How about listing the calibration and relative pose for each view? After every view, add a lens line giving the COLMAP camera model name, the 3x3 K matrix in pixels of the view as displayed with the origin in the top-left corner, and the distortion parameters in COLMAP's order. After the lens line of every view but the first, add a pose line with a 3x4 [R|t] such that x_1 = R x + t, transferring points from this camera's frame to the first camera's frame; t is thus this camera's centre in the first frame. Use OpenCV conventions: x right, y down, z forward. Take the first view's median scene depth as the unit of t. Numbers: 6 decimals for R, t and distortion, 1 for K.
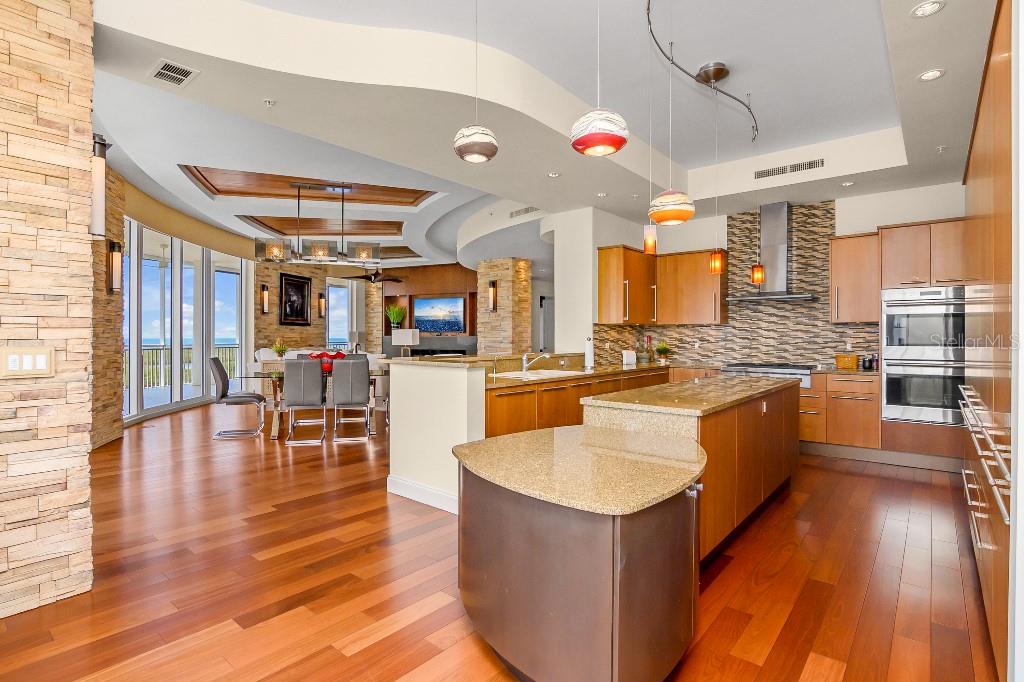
lens RADIAL K [[523.3, 0, 507.4], [0, 523.3, 341.4], [0, 0, 1]] dist [-0.000373, 0.000088]
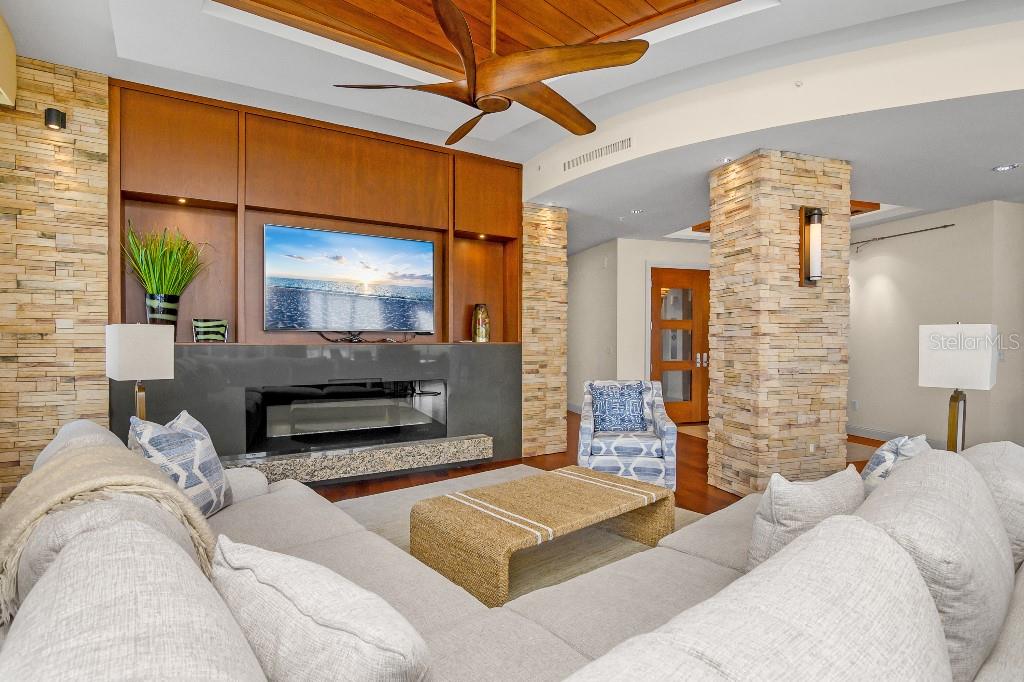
lens RADIAL K [[523.3, 0, 507.4], [0, 523.3, 341.4], [0, 0, 1]] dist [-0.000373, 0.000088]
pose [[0.545487, -0.004796, 0.838105, -0.493670], [0.004900, 0.999985, 0.002533, -0.015431], [-0.838105, 0.002725, 0.545502, 0.980973]]
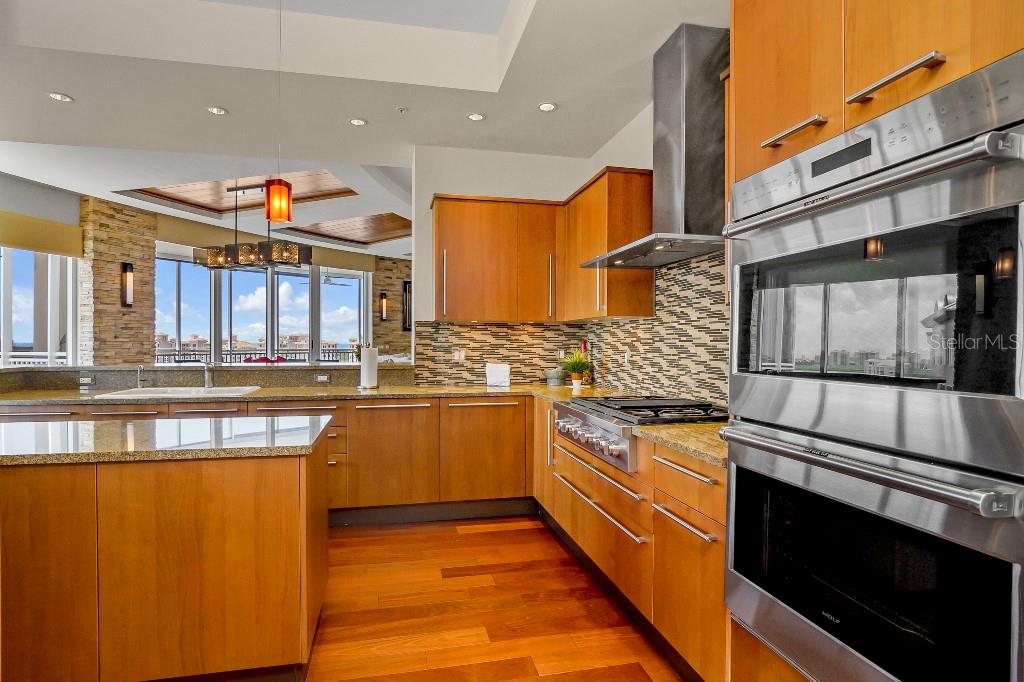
lens RADIAL K [[514.7, 0, 510.2], [0, 514.7, 345.4], [0, 0, 1]] dist [0.000619, 0.000226]
pose [[0.792588, 0.004898, -0.609738, 0.413001], [-0.007741, 0.999968, -0.002030, -0.002313], [0.609708, 0.006329, 0.792601, 0.355861]]
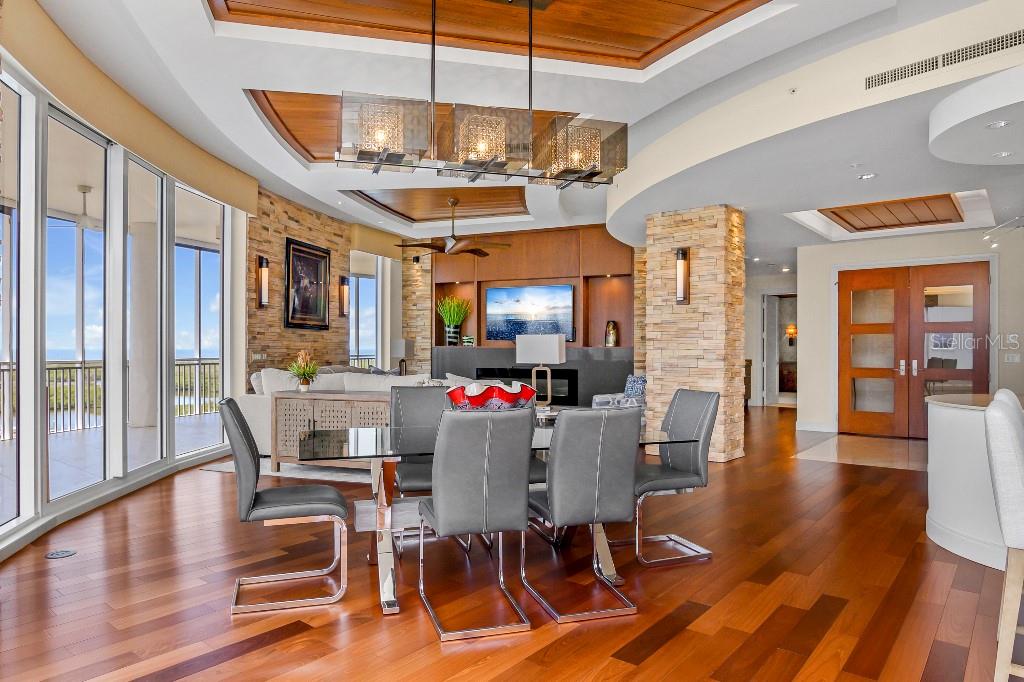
lens RADIAL K [[648.3, 0, 511.4], [0, 648.3, 347.7], [0, 0, 1]] dist [-0.000543, 0.001760]
pose [[0.999842, 0.001166, 0.017755, -0.223411], [-0.000994, 0.999952, -0.009707, -0.002441], [-0.017765, 0.009687, 0.999795, 0.313780]]
